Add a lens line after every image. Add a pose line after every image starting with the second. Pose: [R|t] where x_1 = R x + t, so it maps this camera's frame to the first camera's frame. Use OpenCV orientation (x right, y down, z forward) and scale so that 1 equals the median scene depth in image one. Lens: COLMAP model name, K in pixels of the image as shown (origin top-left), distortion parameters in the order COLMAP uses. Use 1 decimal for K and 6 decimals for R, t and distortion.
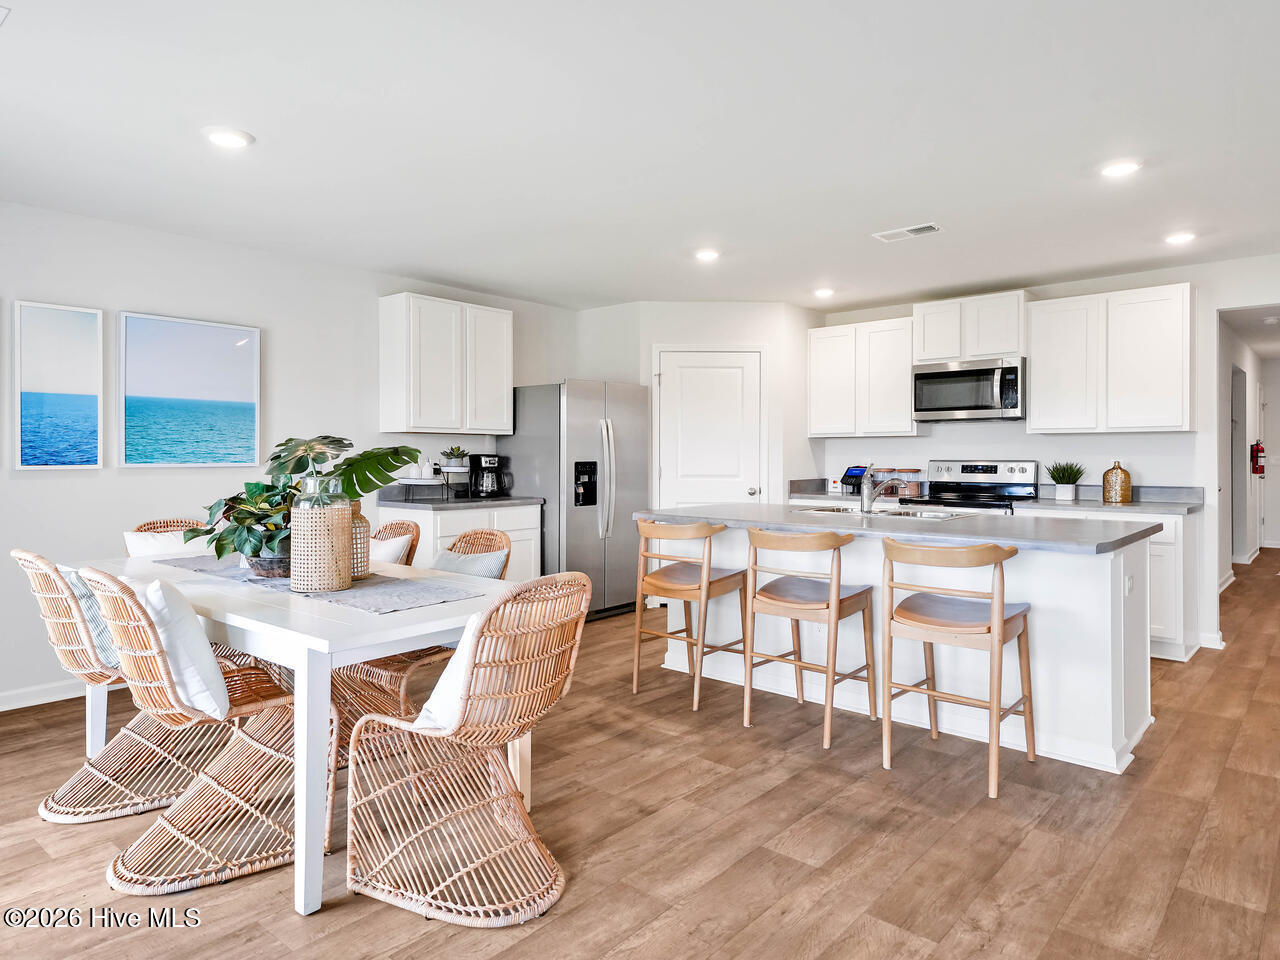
lens RADIAL K [[779.2, 0, 633.4], [0, 779.2, 457.9], [0, 0, 1]] dist [0.048233, -0.003326]
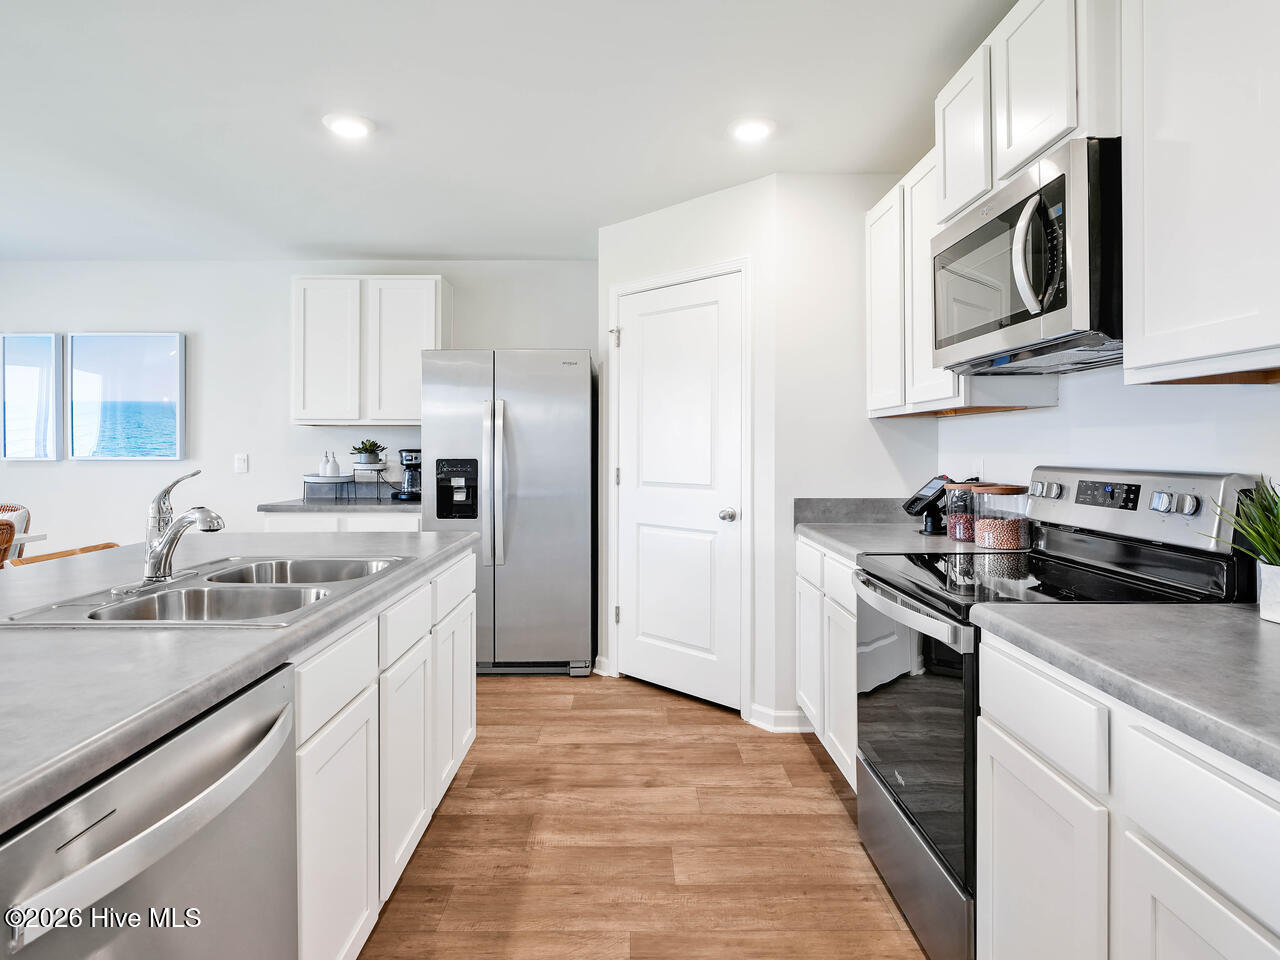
lens RADIAL K [[728.8, 0, 636.8], [0, 728.8, 450.4], [0, 0, 1]] dist [-0.003316, -0.000367]
pose [[0.670436, 0.003657, -0.741959, 0.566142], [-0.004989, 0.999987, 0.000421, -0.004714], [0.741951, 0.003420, 0.670445, 0.654628]]
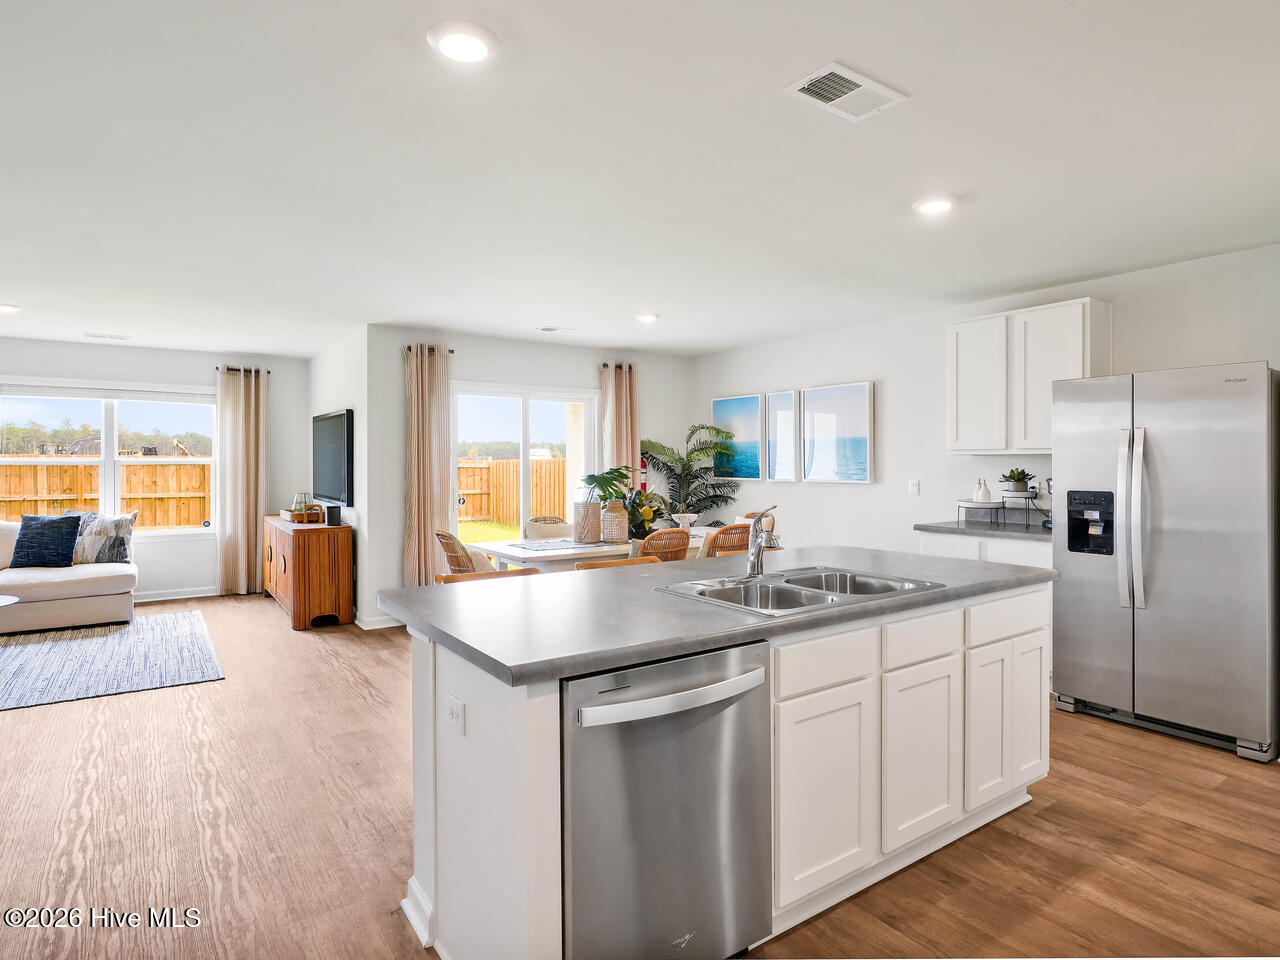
lens RADIAL K [[716.7, 0, 648.0], [0, 716.7, 473.0], [0, 0, 1]] dist [-0.000430, 0.000780]
pose [[-0.224026, 0.015713, -0.974456, 0.664965], [-0.000409, 0.999868, 0.016216, -0.022371], [0.974583, 0.004032, -0.223990, 0.744957]]
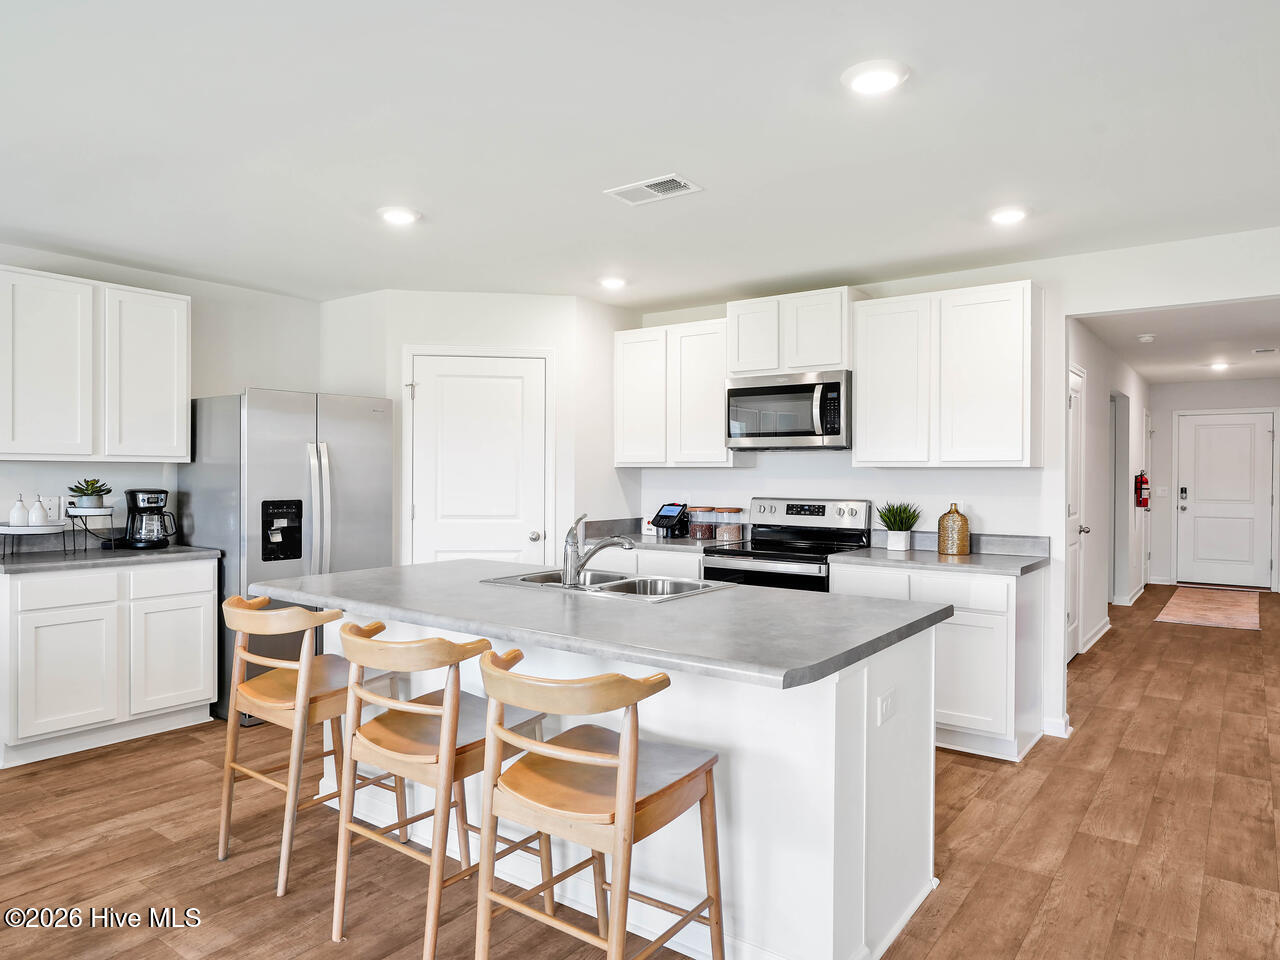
lens RADIAL K [[811.6, 0, 640.0], [0, 811.6, 480.0], [0, 0, 1]] dist [0.000481, 0.002320]
pose [[0.996380, 0.005195, 0.084849, 0.210758], [-0.005493, 0.999980, 0.003281, -0.018786], [-0.084830, -0.003735, 0.996388, 0.199029]]
